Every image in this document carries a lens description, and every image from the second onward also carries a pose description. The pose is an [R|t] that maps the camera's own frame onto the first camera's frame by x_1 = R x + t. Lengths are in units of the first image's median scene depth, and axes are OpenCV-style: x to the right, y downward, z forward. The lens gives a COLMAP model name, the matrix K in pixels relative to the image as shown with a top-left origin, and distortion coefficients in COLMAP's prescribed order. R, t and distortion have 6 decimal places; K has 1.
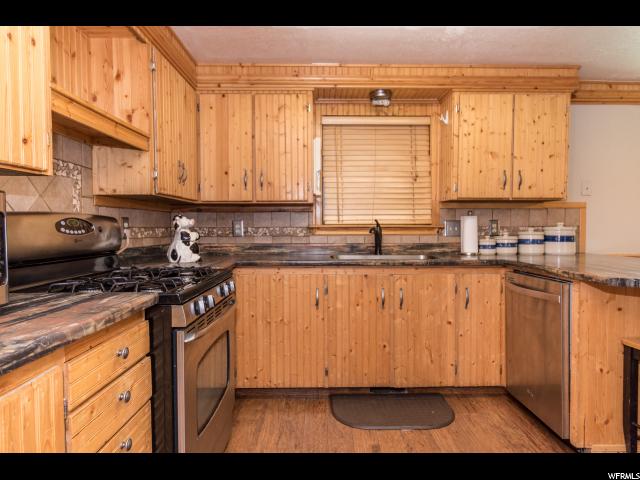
lens RADIAL K [[382.6, 0, 322.7], [0, 382.6, 239.7], [0, 0, 1]] dist [-0.001989, 0.000437]
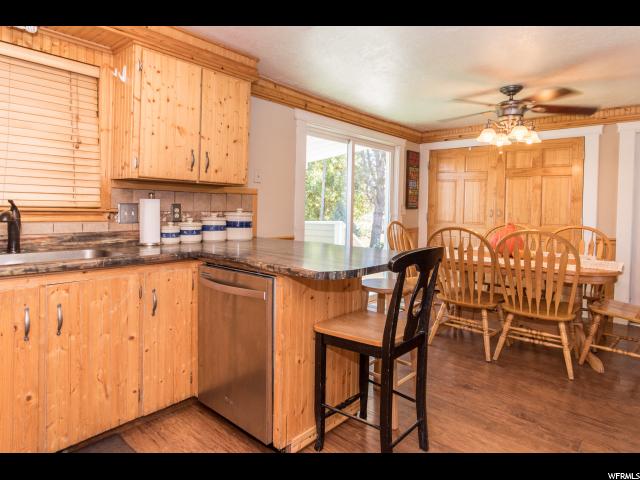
lens RADIAL K [[382.6, 0, 311.4], [0, 382.6, 211.4], [0, 0, 1]] dist [-0.001989, 0.000437]
pose [[0.673408, 0.008629, 0.739221, 0.003027], [0.000792, 0.999923, -0.012394, -0.025941], [-0.739271, 0.008932, 0.673349, 0.192456]]
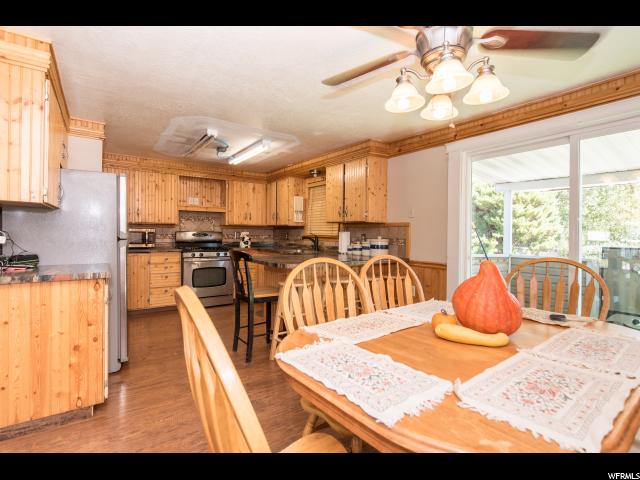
lens RADIAL K [[307.7, 0, 323.4], [0, 307.7, 236.2], [0, 0, 1]] dist [-0.005299, -0.000489]
pose [[0.595424, 0.018854, -0.803191, 1.579330], [-0.041245, 0.999124, -0.007123, -0.029790], [0.802352, 0.037369, 0.595679, 0.087492]]
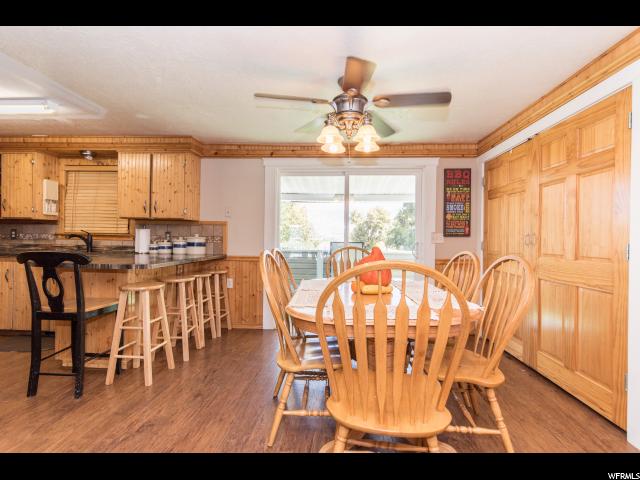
lens RADIAL K [[307.7, 0, 321.1], [0, 307.7, 239.7], [0, 0, 1]] dist [-0.005299, -0.000489]
pose [[0.998198, 0.020118, -0.056526, 1.278163], [-0.021762, 0.999353, -0.028622, 0.003060], [0.055914, 0.029801, 0.997991, -0.235809]]
